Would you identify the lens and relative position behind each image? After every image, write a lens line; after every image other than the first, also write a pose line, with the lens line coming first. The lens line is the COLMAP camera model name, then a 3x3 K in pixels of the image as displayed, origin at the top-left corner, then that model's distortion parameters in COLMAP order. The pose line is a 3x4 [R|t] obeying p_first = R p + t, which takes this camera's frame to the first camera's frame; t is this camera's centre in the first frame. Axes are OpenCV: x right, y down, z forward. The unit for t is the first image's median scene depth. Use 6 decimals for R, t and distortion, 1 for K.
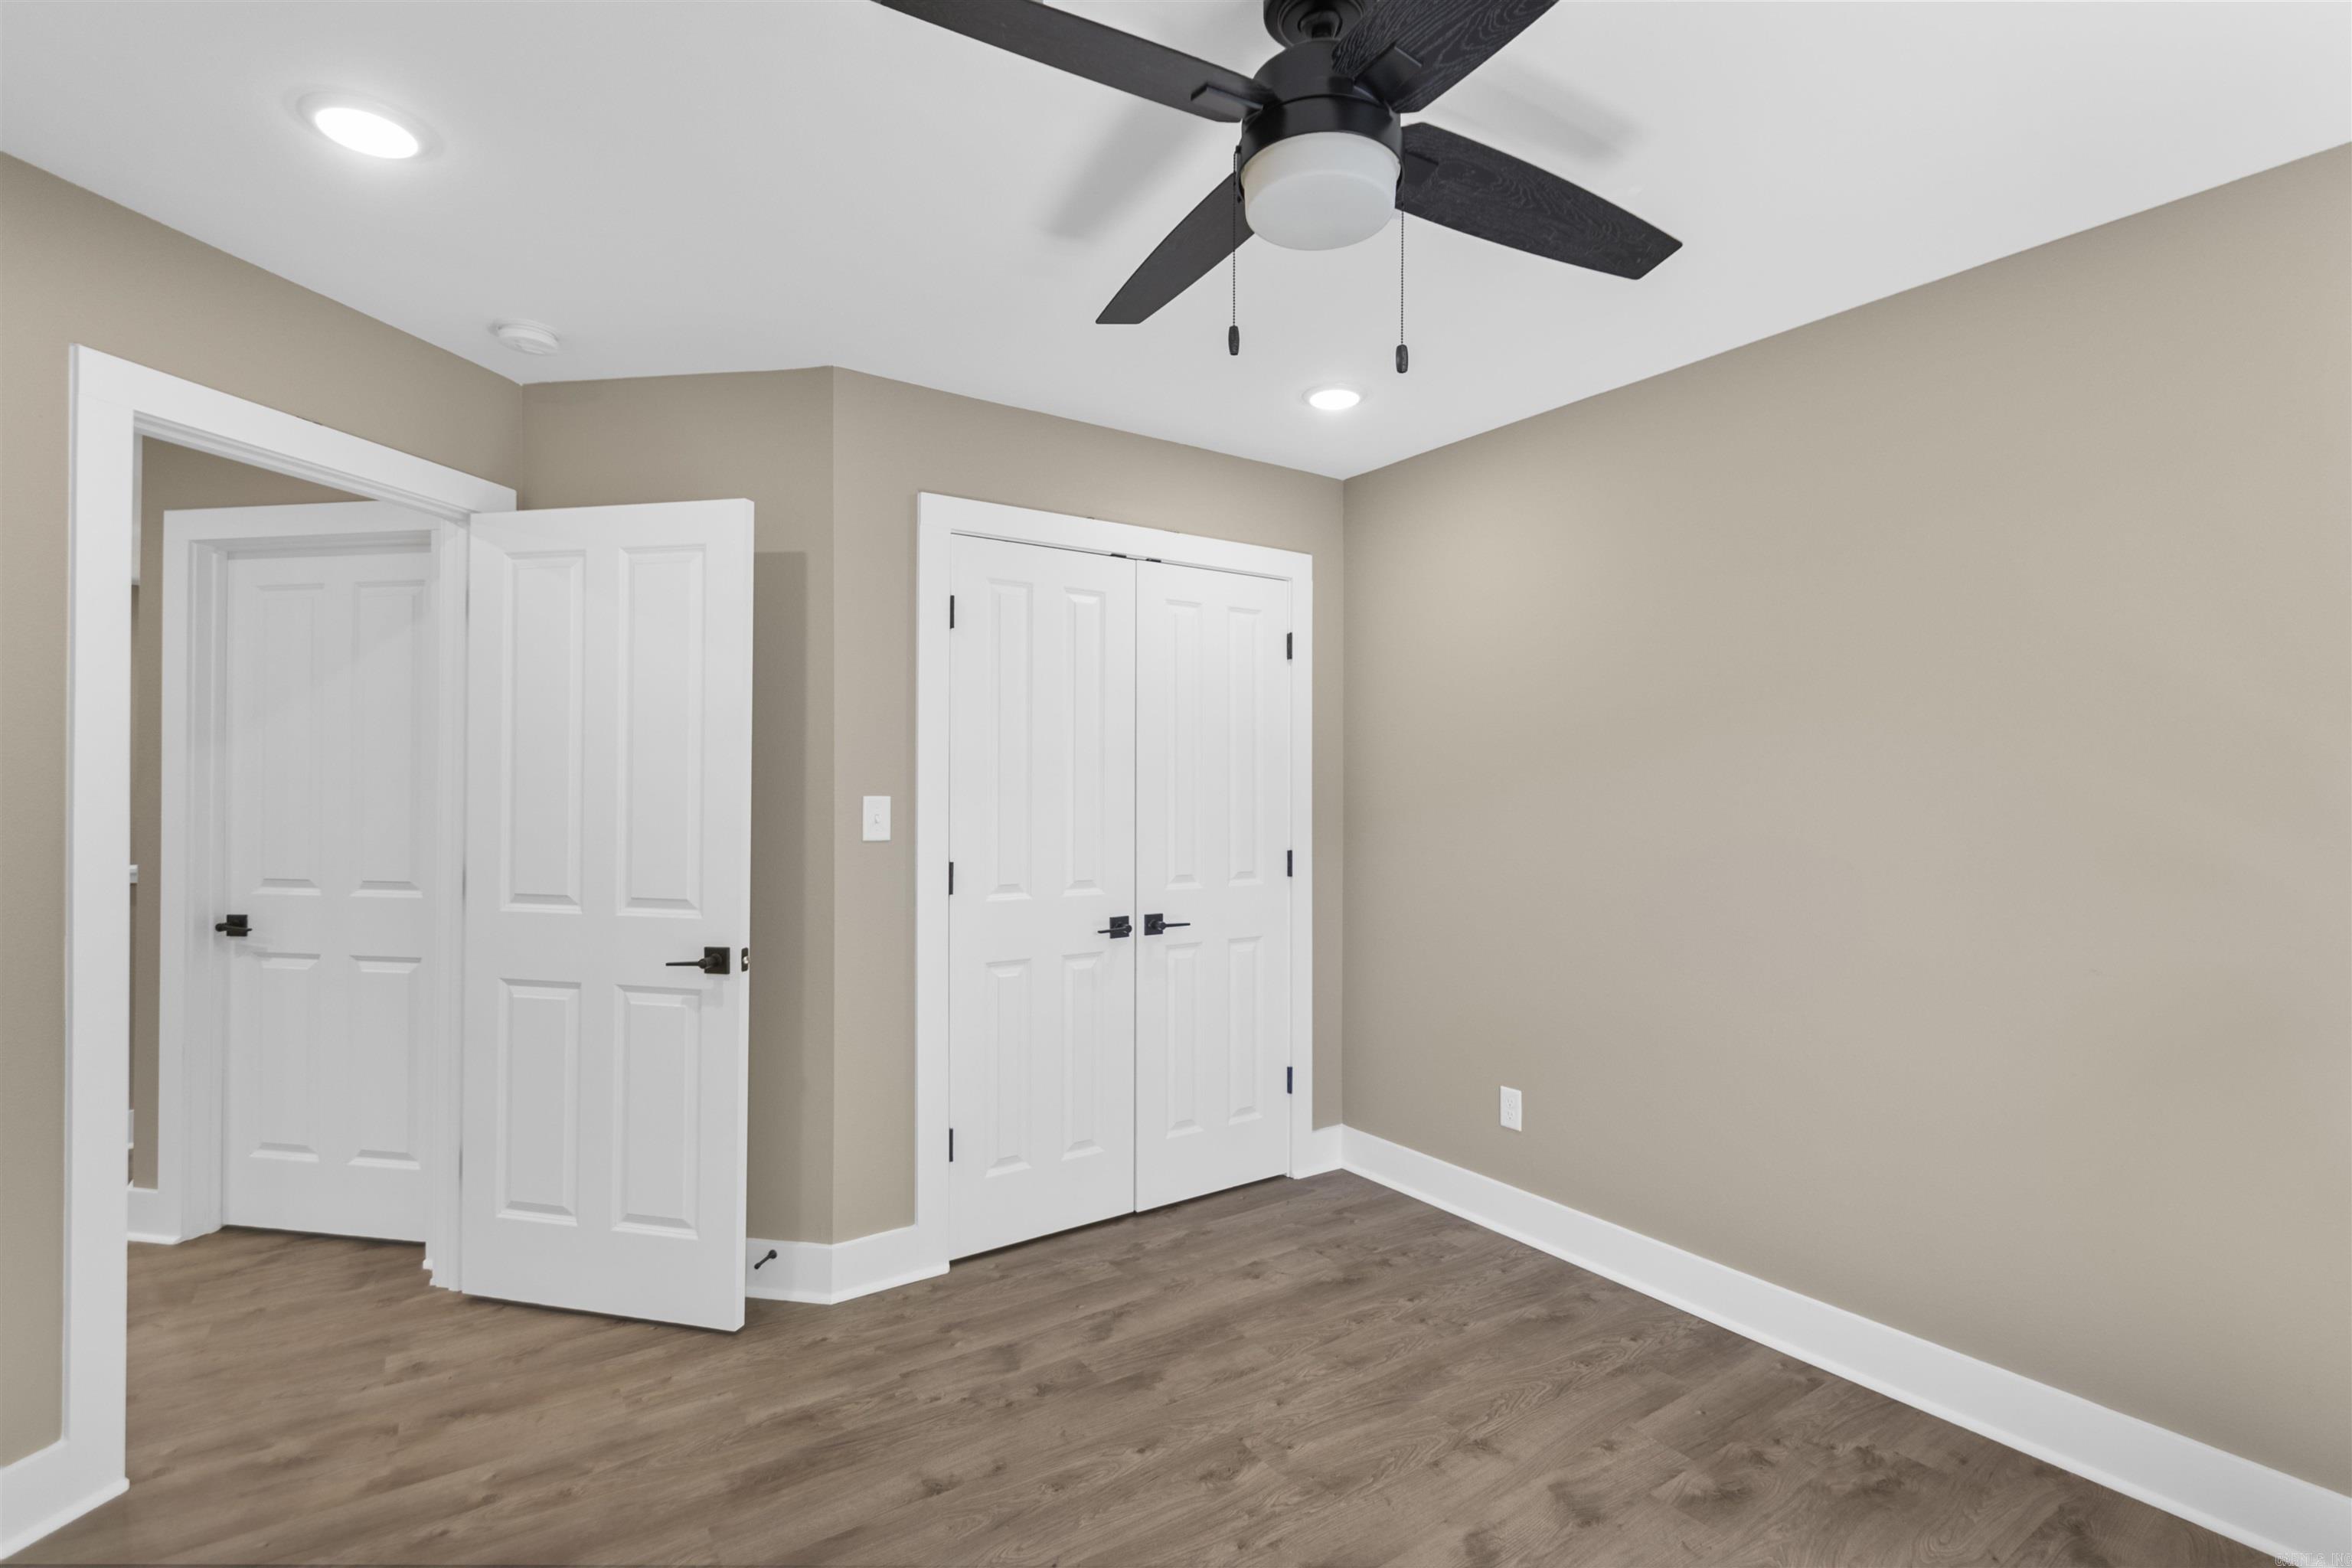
lens RADIAL K [[1091.6, 0, 1189.0], [0, 1091.6, 781.8], [0, 0, 1]] dist [0.009786, -0.000955]
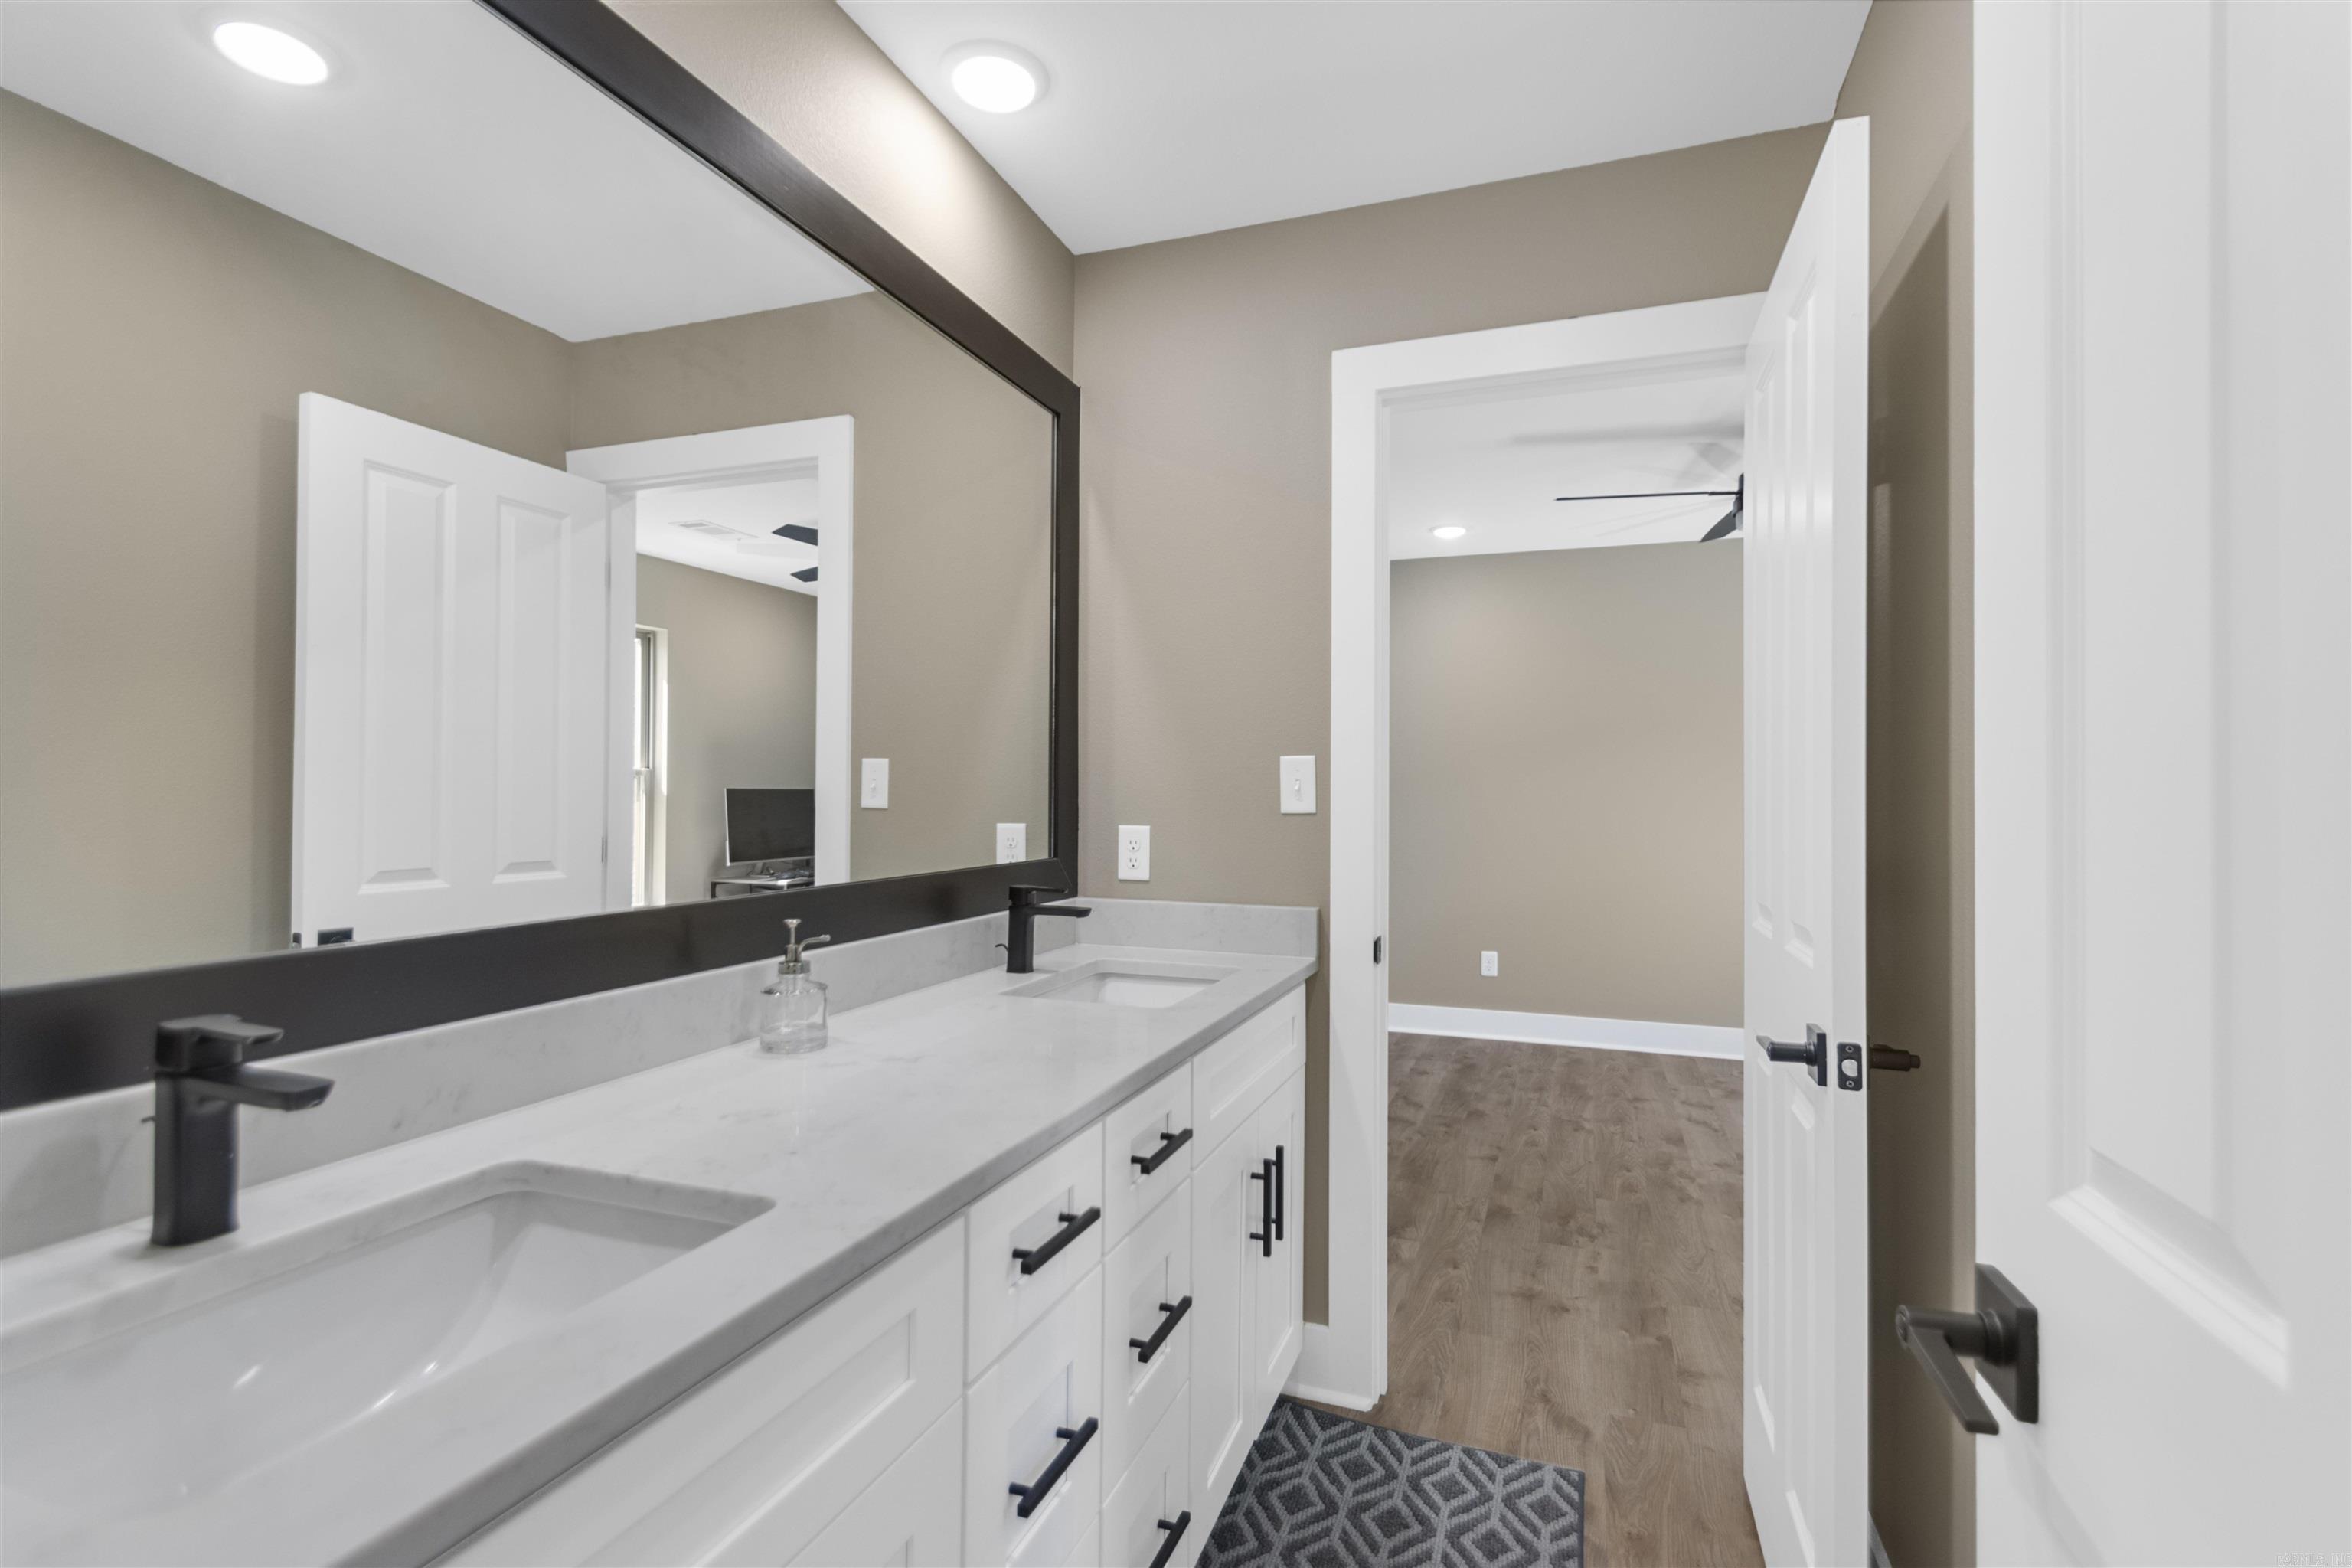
lens RADIAL K [[1091.6, 0, 1189.0], [0, 1091.6, 781.8], [0, 0, 1]] dist [0.009786, -0.000955]
pose [[0.822102, 0.003886, 0.569327, -1.514434], [-0.011372, 0.999889, 0.009596, 0.009793], [-0.569227, -0.014363, 0.822055, -0.172039]]
